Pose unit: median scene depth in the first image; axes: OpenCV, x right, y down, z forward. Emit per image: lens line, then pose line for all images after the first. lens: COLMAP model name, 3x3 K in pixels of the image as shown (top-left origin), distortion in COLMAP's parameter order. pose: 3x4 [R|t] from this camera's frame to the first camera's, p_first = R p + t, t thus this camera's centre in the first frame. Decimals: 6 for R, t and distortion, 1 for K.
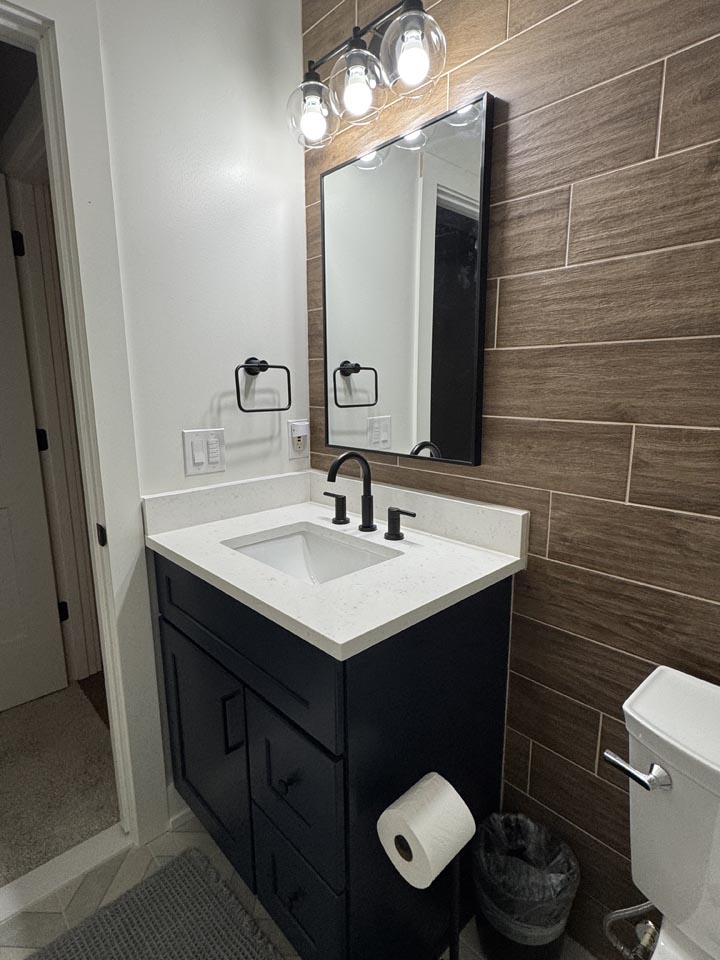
lens RADIAL K [[500.1, 0, 361.3], [0, 500.1, 478.1], [0, 0, 1]] dist [0.002319, 0.000532]
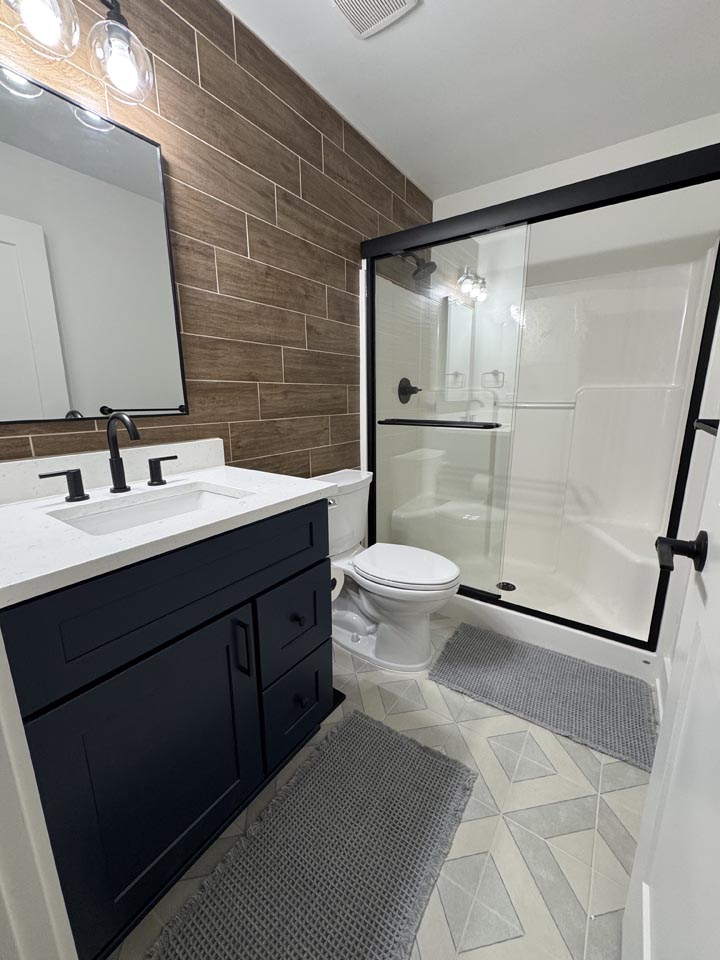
lens RADIAL K [[384.0, 0, 358.3], [0, 384.0, 485.0], [0, 0, 1]] dist [-0.001320, -0.000051]
pose [[-0.195513, -0.217292, 0.956326, -1.118334], [0.189301, 0.948444, 0.254203, -0.023531], [-0.962258, 0.230733, -0.144299, 0.843237]]
